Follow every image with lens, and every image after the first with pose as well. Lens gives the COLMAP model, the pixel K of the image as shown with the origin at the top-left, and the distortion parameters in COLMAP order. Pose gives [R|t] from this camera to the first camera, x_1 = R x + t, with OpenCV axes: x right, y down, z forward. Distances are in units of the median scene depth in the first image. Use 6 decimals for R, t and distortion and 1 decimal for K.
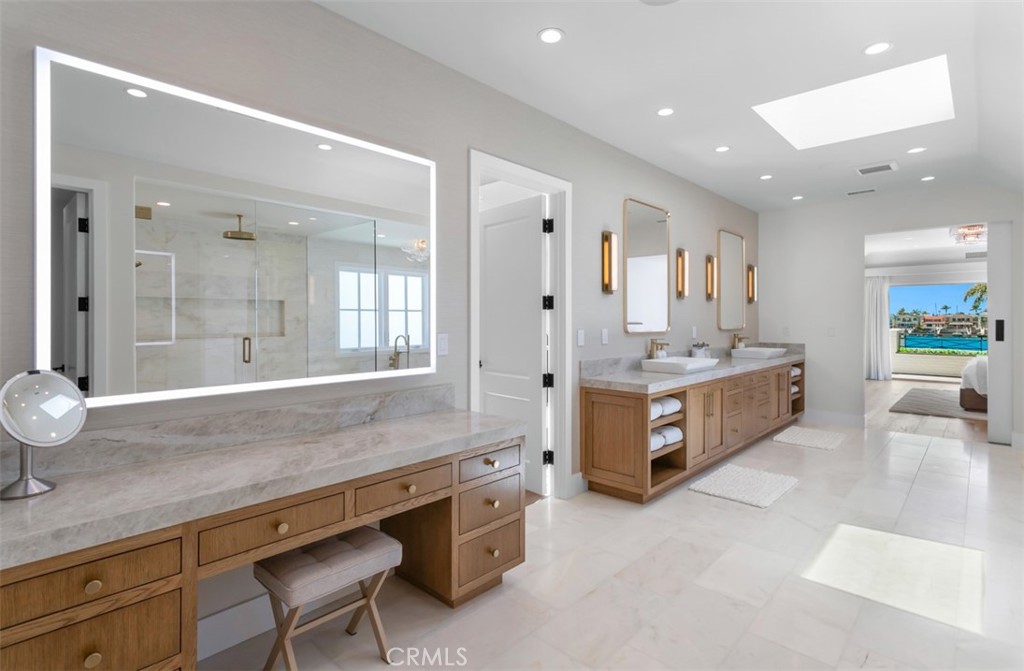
lens RADIAL K [[505.3, 0, 514.8], [0, 505.3, 320.8], [0, 0, 1]] dist [-0.001234, -0.000363]
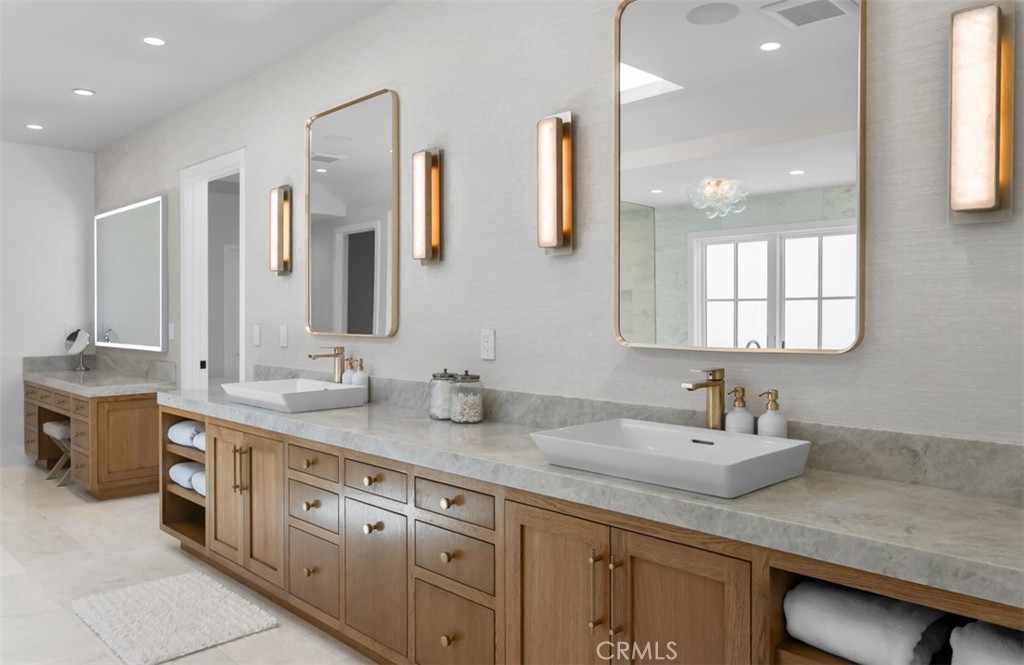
lens RADIAL K [[732.7, 0, 513.5], [0, 732.7, 319.6], [0, 0, 1]] dist [-0.000622, 0.000899]
pose [[-0.036466, 0.007018, -0.999310, 0.670975], [-0.007288, 0.999947, 0.007288, -0.000547], [0.999308, 0.007549, -0.036413, 0.763056]]
